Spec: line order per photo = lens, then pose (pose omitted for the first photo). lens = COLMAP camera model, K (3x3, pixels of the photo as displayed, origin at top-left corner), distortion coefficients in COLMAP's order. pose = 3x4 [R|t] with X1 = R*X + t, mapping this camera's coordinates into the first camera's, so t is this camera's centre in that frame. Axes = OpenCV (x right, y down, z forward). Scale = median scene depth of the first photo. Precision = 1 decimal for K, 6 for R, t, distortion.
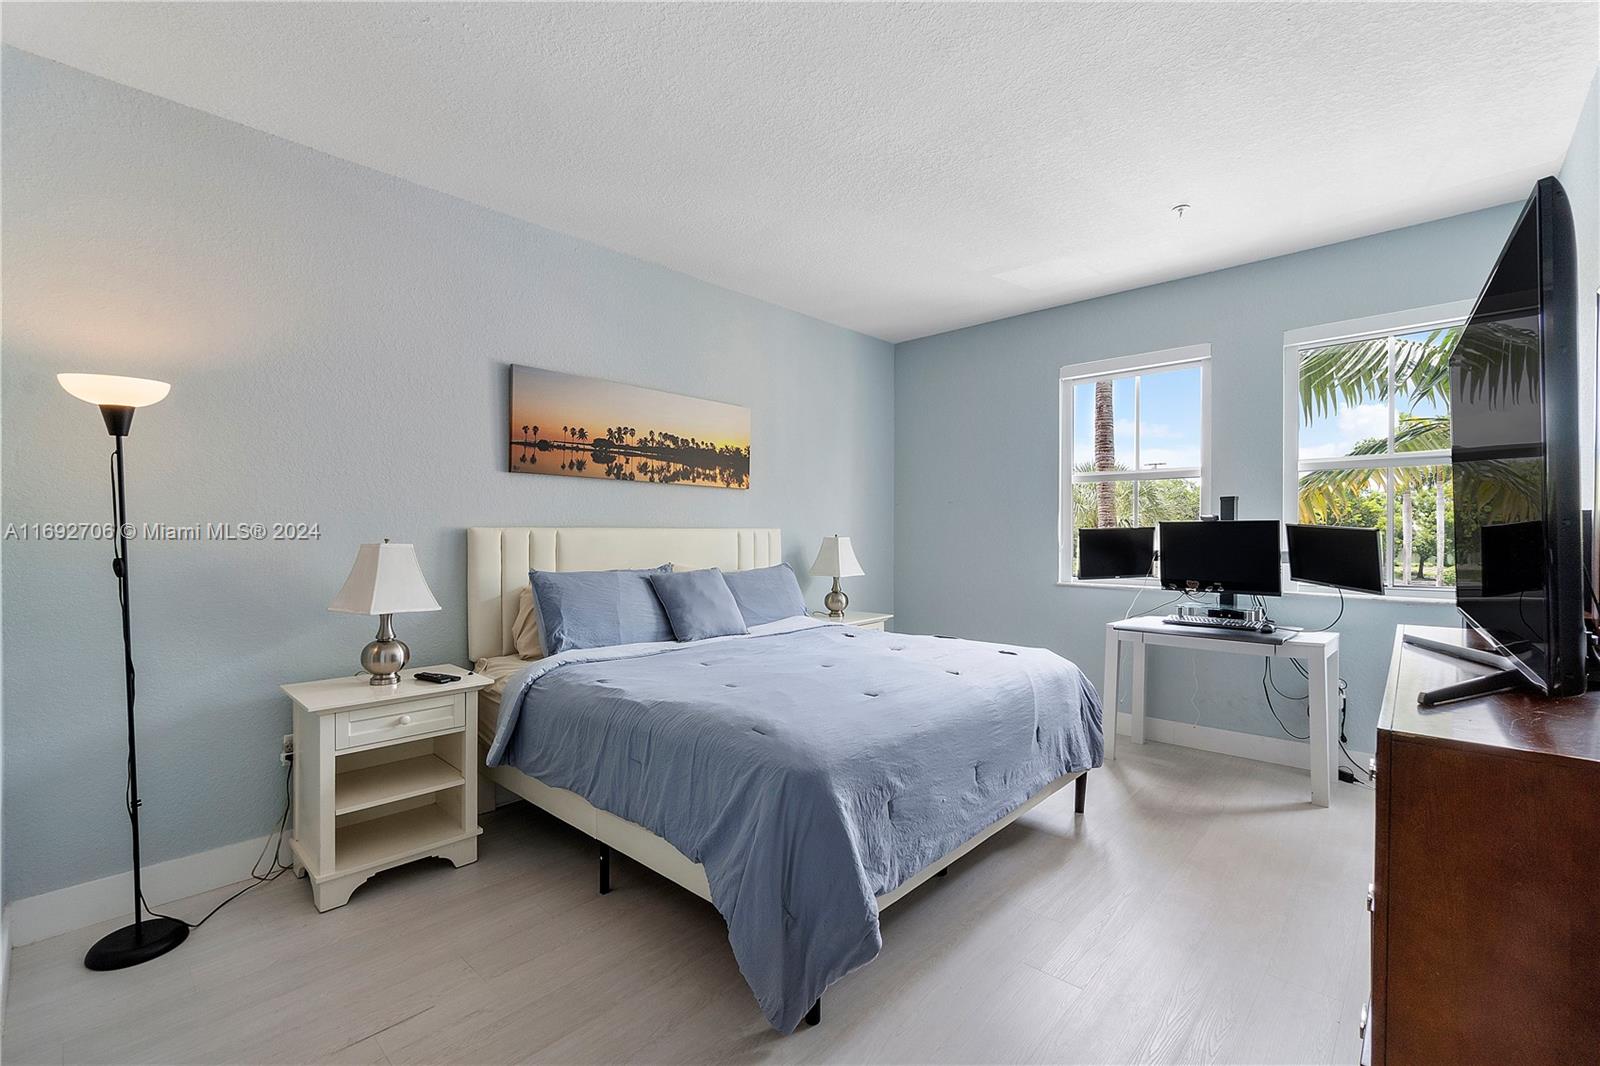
lens RADIAL K [[694.8, 0, 800.4], [0, 694.8, 533.3], [0, 0, 1]] dist [-0.001717, 0.000432]
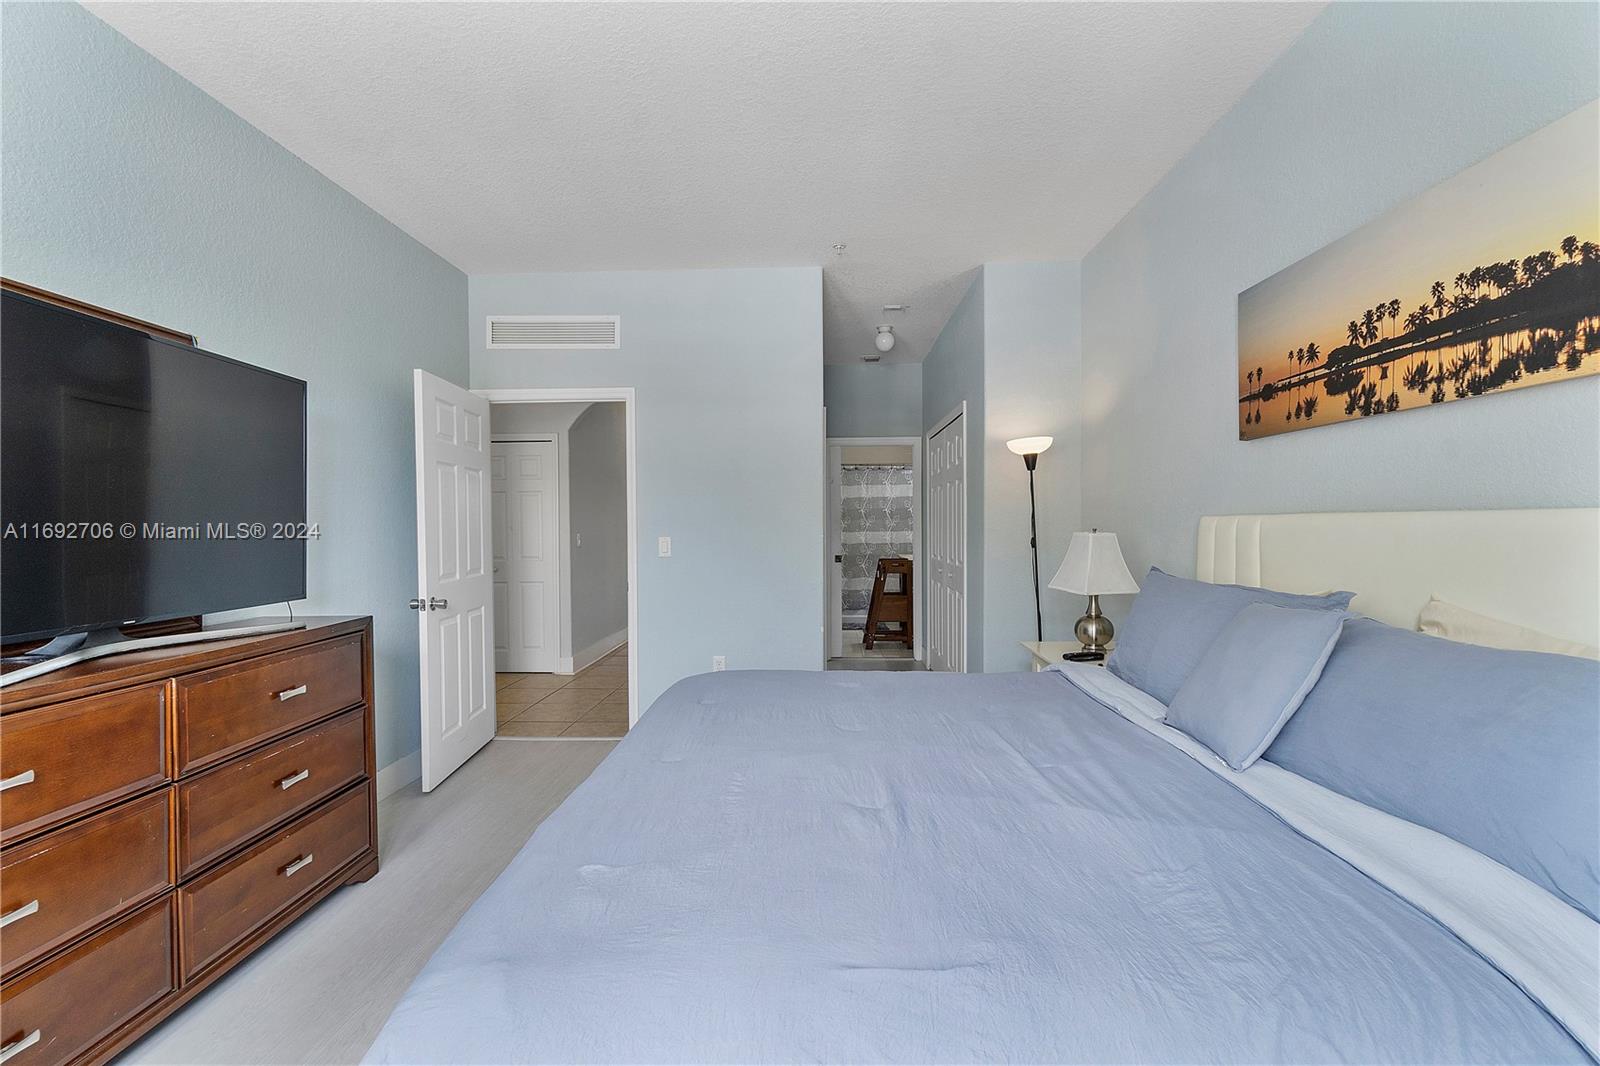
lens RADIAL K [[694.8, 0, 800.7], [0, 694.8, 531.4], [0, 0, 1]] dist [-0.001717, 0.000432]
pose [[-0.756738, 0.012241, -0.653604, 0.374880], [0.006363, 0.999915, 0.011360, -0.002627], [0.653688, 0.004437, -0.756751, 1.107984]]
